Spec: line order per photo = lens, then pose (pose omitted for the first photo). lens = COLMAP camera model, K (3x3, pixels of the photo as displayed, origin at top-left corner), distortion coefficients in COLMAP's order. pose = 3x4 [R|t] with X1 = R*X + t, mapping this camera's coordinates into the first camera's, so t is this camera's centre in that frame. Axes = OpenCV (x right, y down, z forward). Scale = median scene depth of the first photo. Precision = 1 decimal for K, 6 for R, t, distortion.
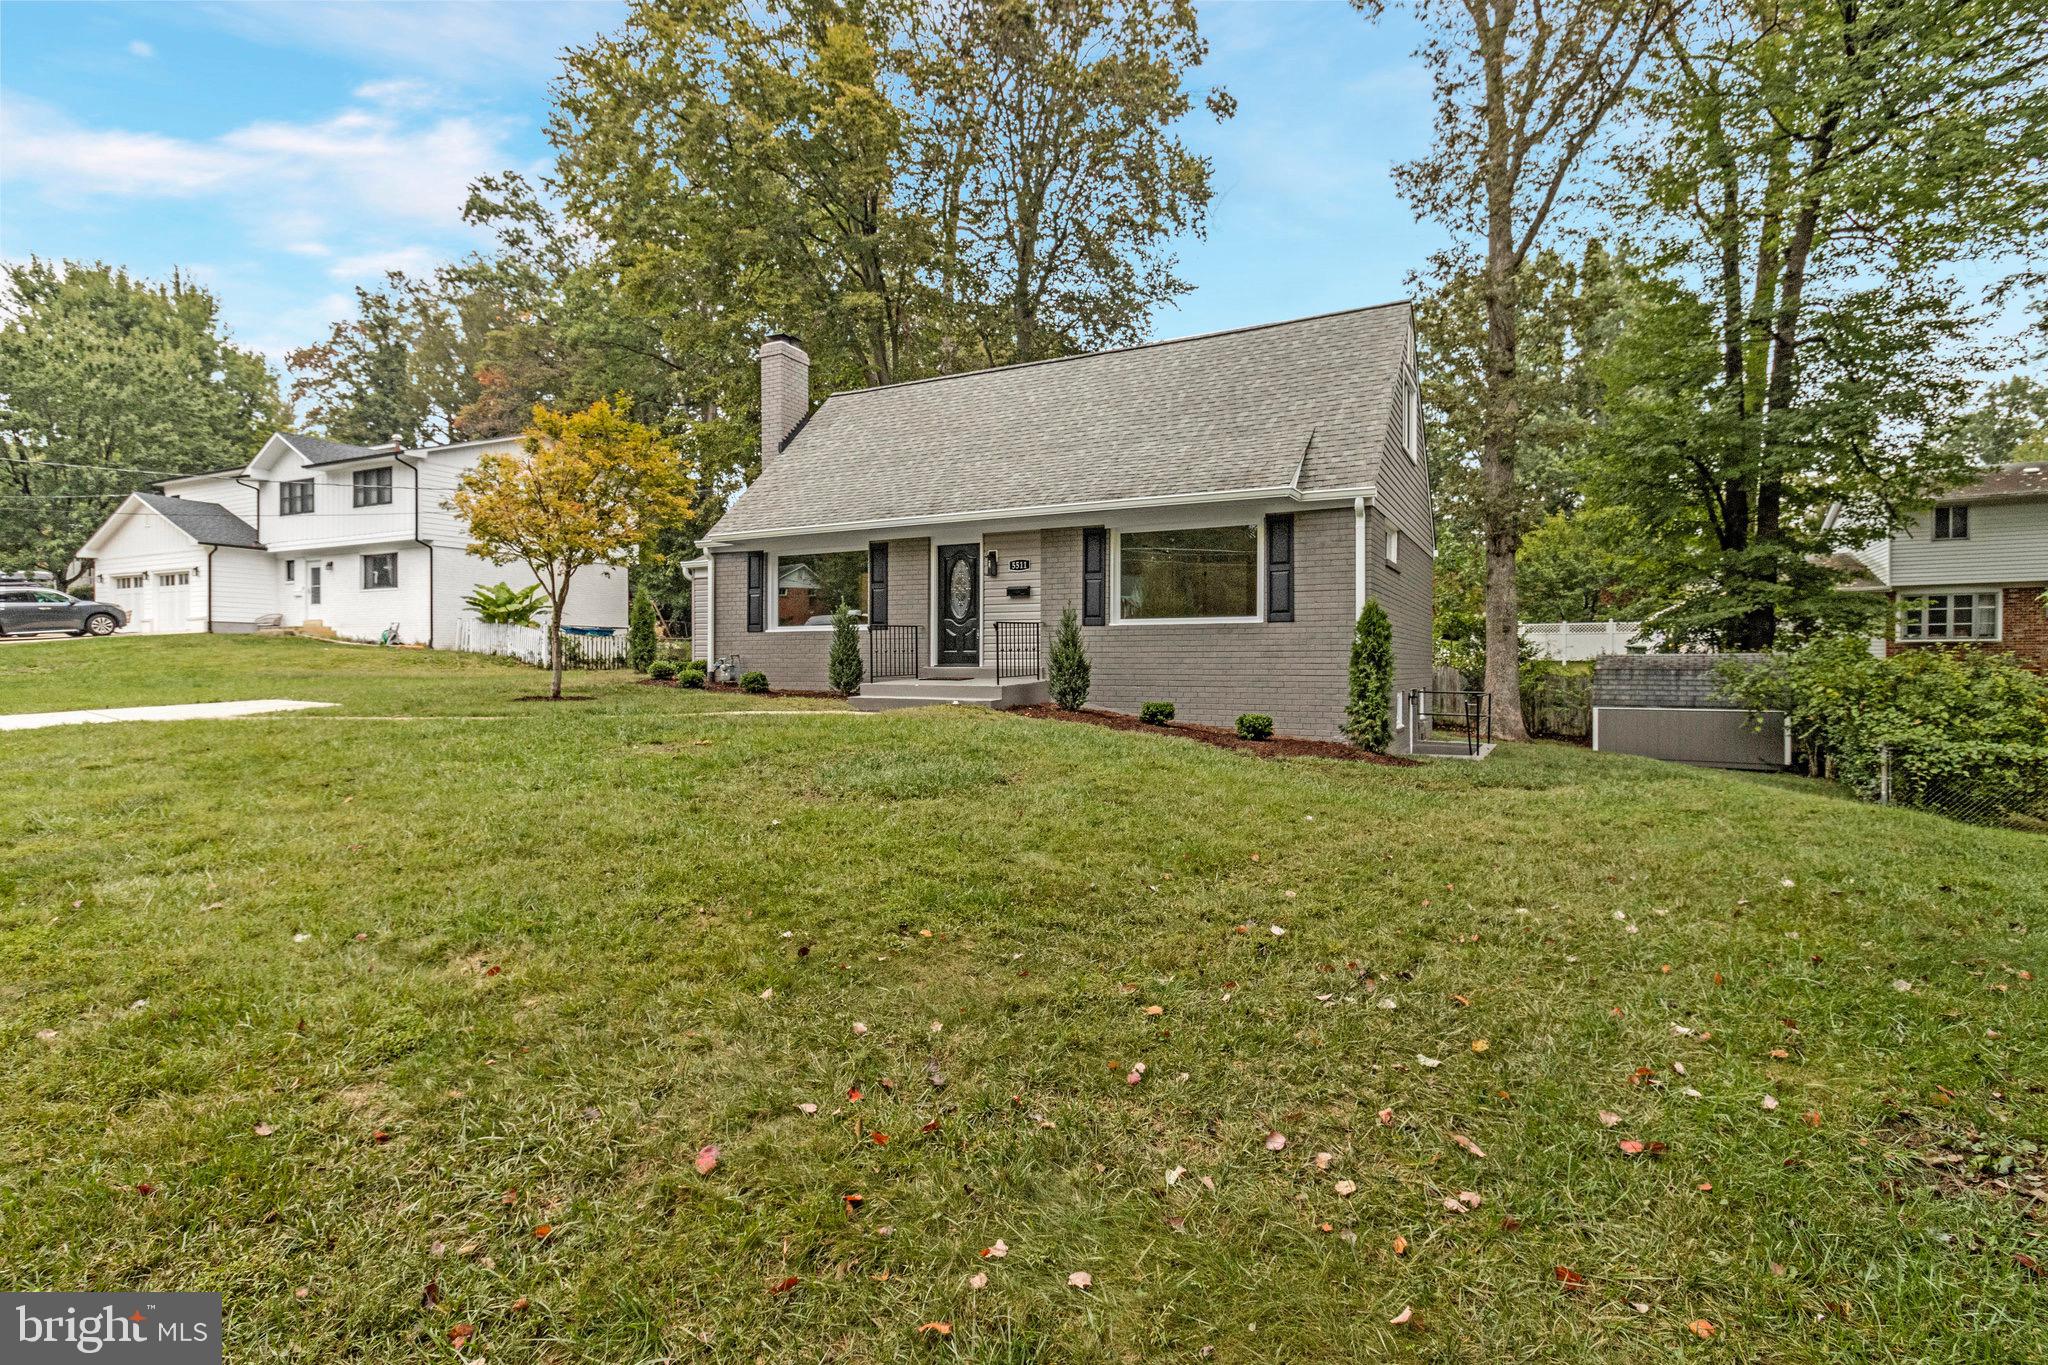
lens RADIAL K [[951.7, 0, 1026.9], [0, 951.7, 681.6], [0, 0, 1]] dist [0.001346, 0.000127]
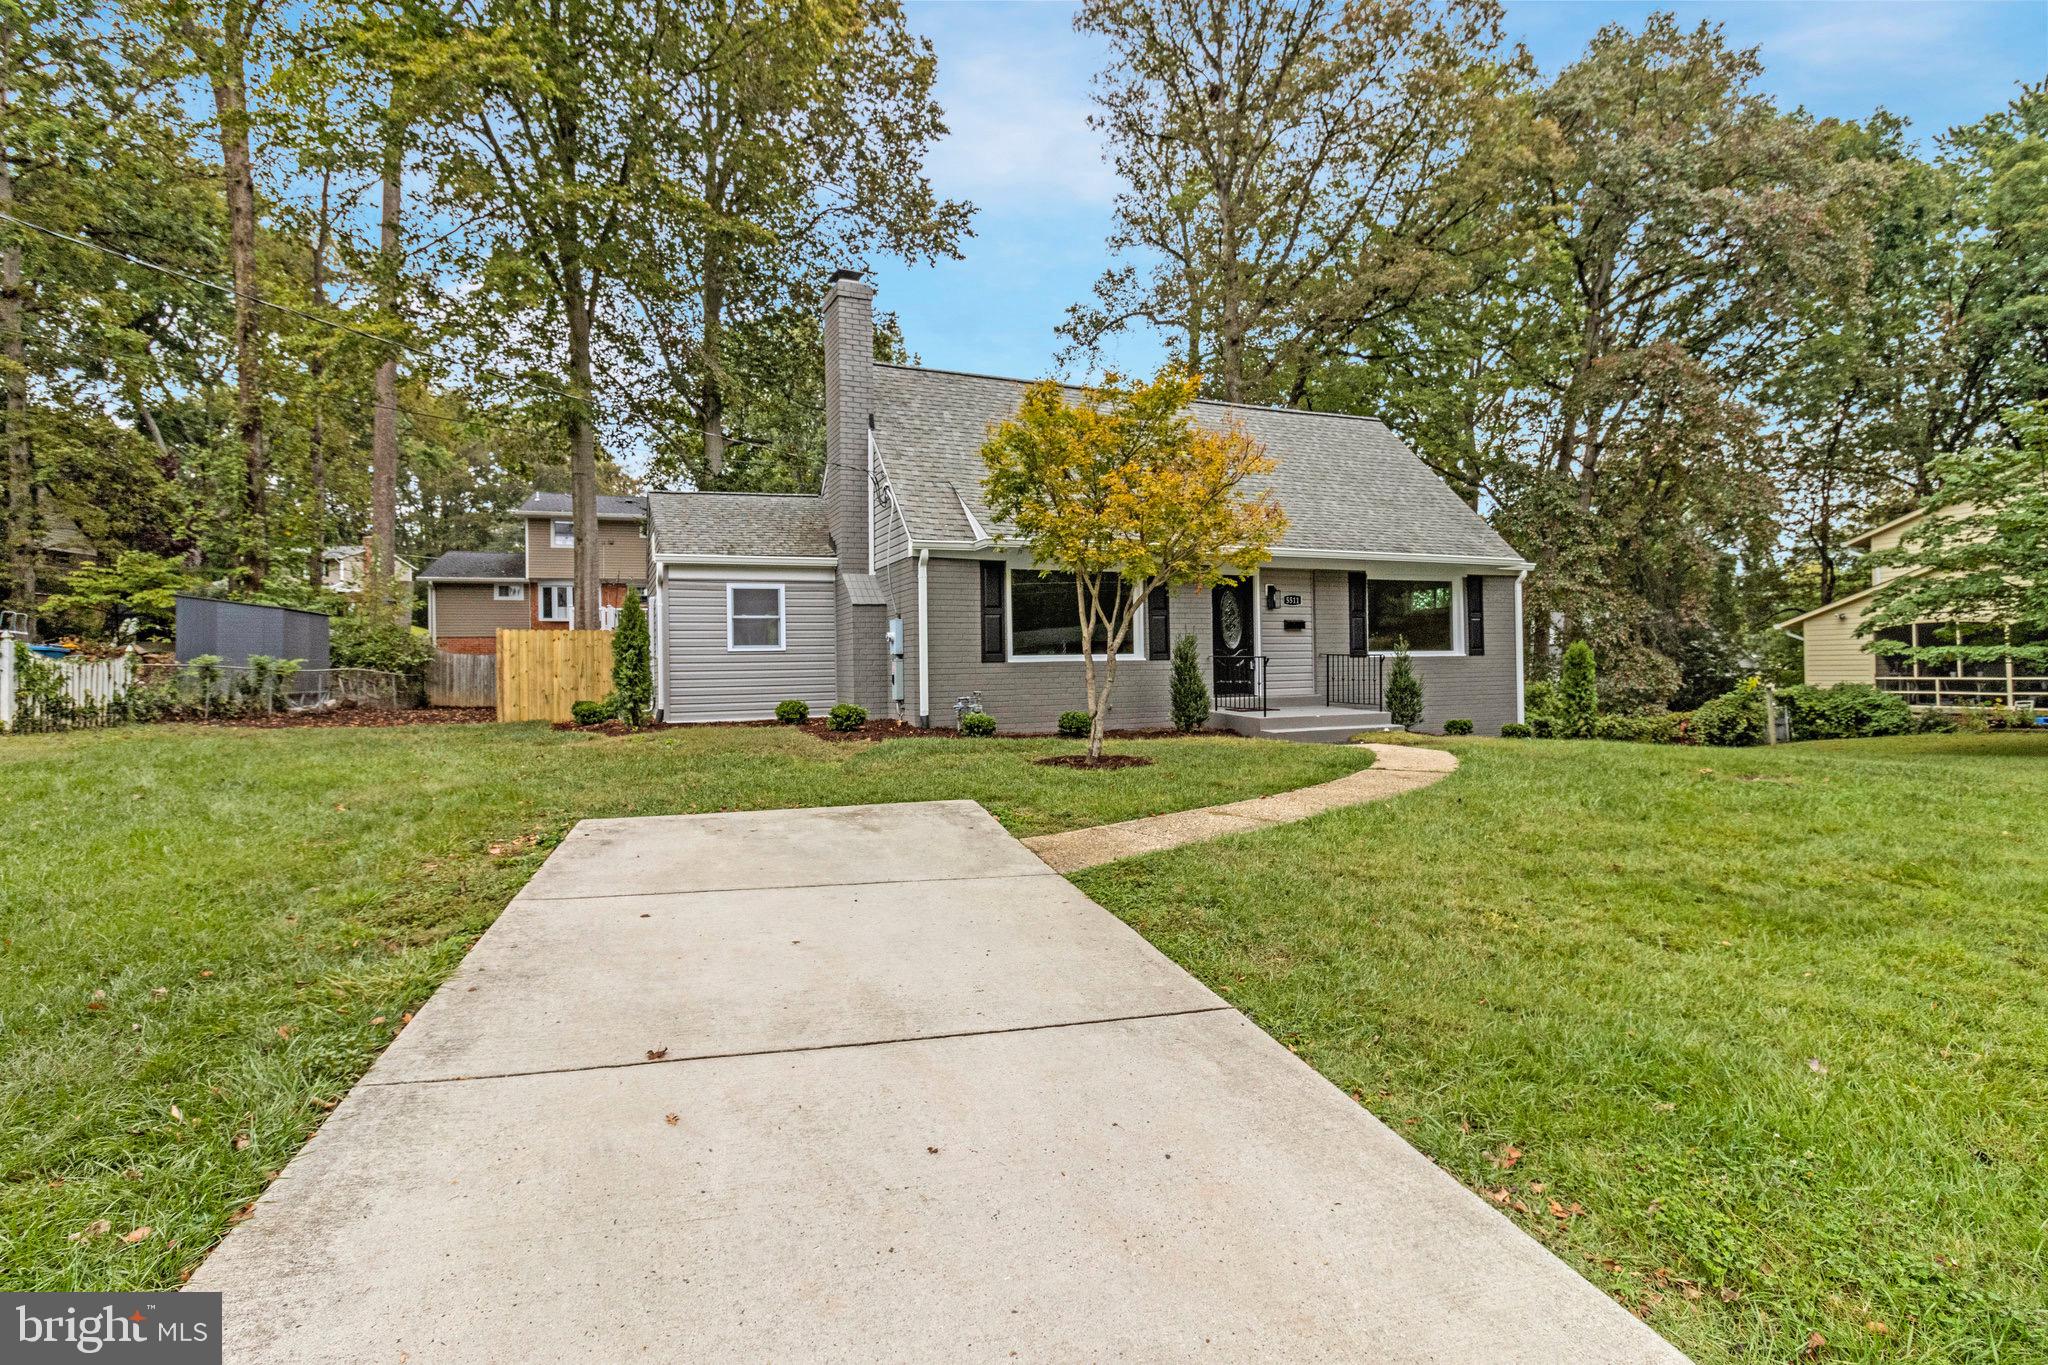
lens RADIAL K [[951.7, 0, 1026.9], [0, 951.7, 681.6], [0, 0, 1]] dist [0.001346, 0.000127]
pose [[0.624968, -0.023177, 0.780306, -1.015136], [0.033747, 0.999427, 0.002656, -0.042319], [-0.779921, 0.024673, 0.625392, 0.550463]]
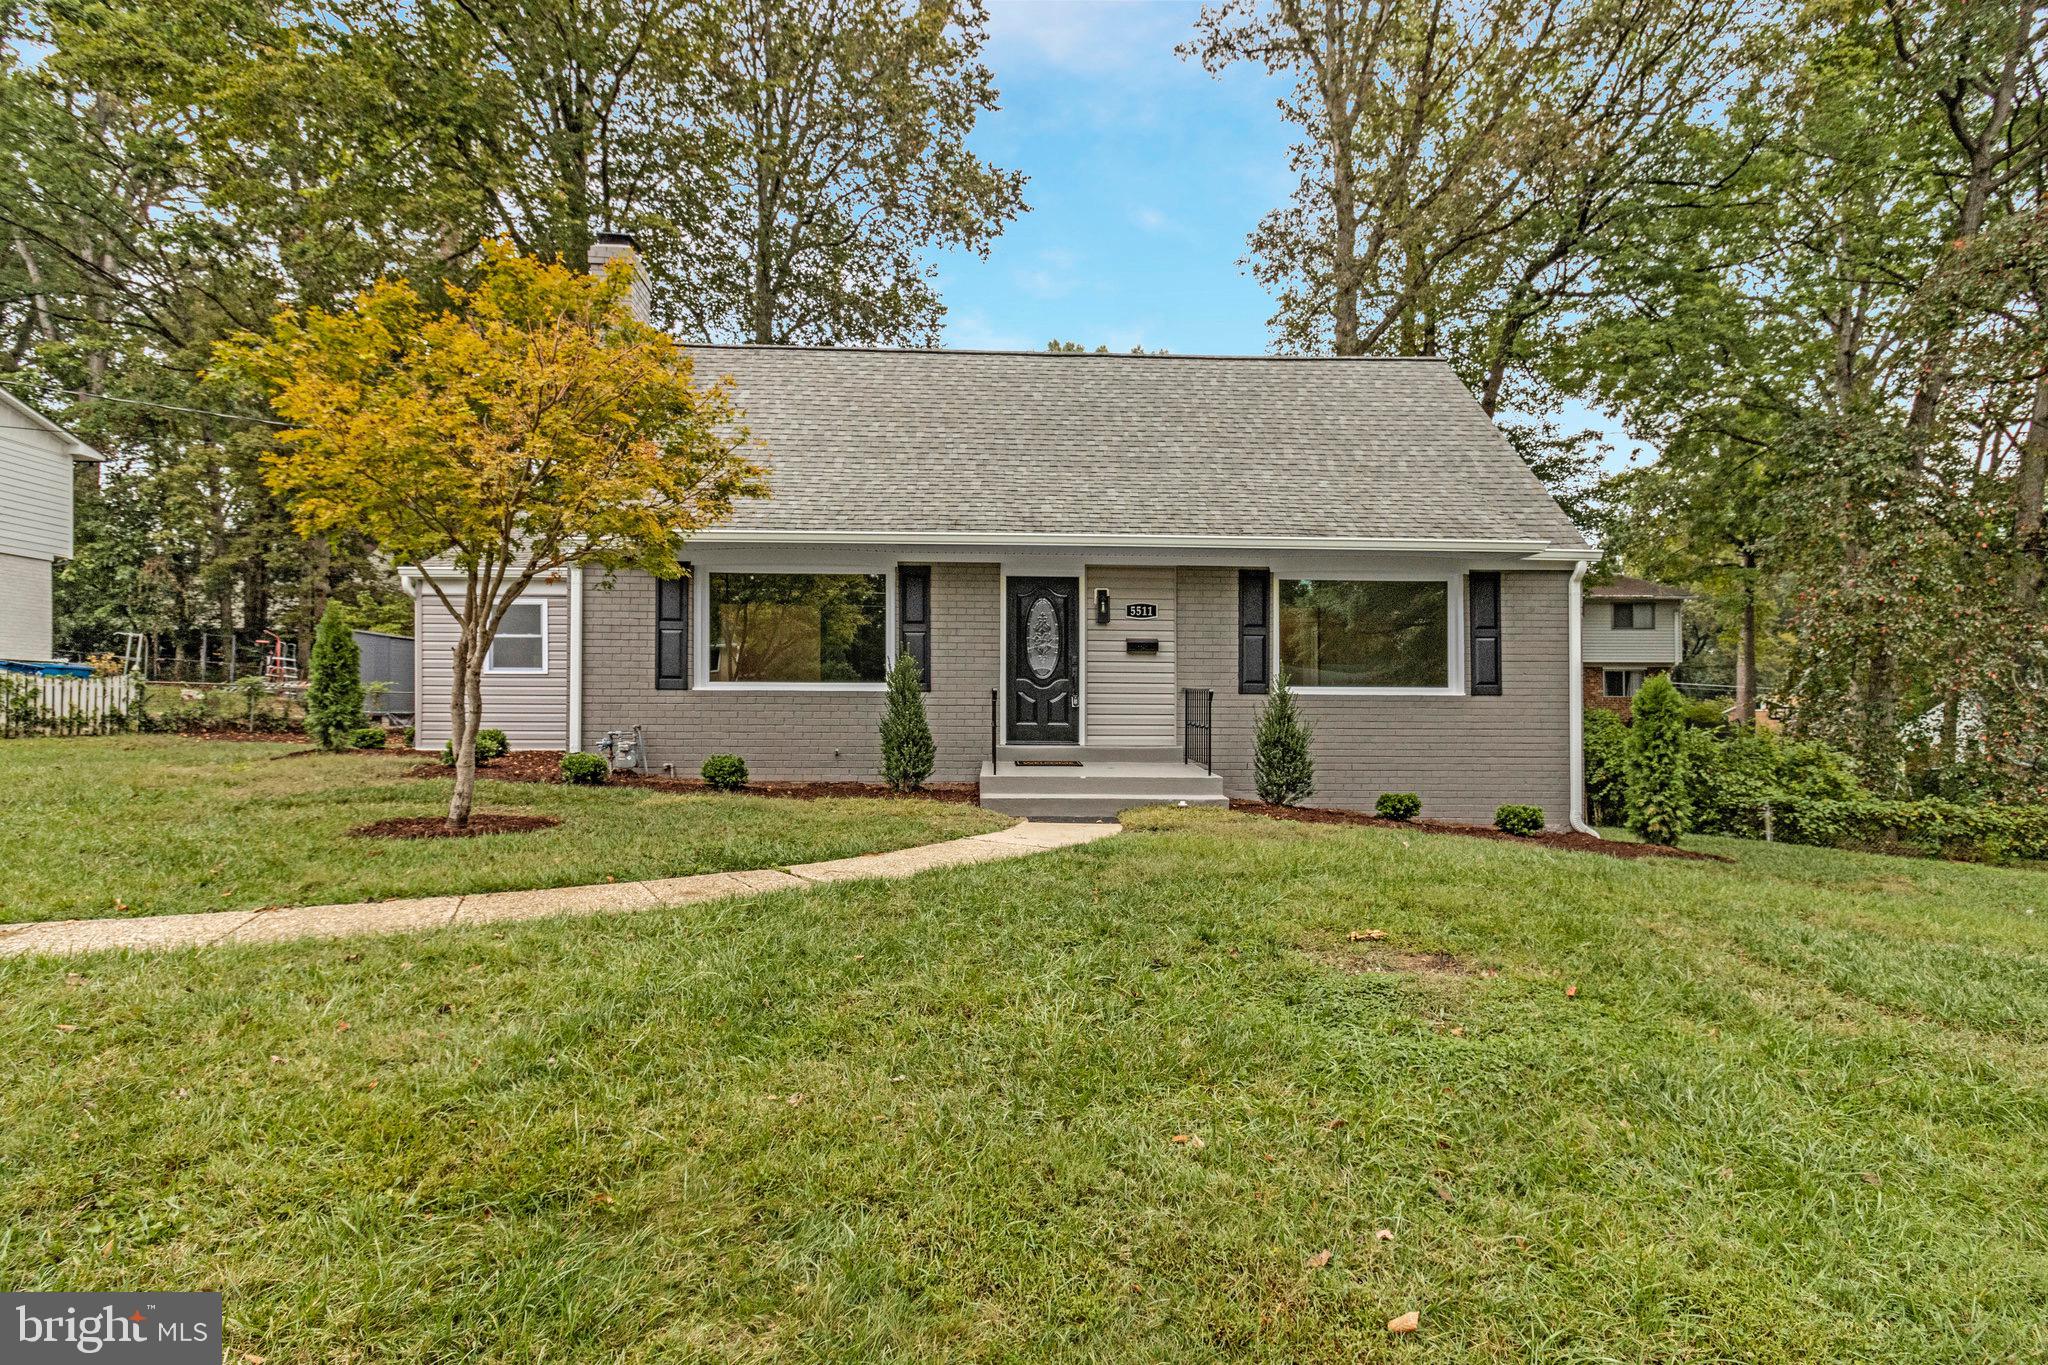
lens RADIAL K [[975.7, 0, 1017.9], [0, 975.7, 700.5], [0, 0, 1]] dist [0.003301, 0.000275]
pose [[0.868781, 0.010524, 0.495085, -0.465300], [0.003805, 0.999603, -0.027926, -0.029269], [-0.495182, 0.026145, 0.868396, 0.368905]]
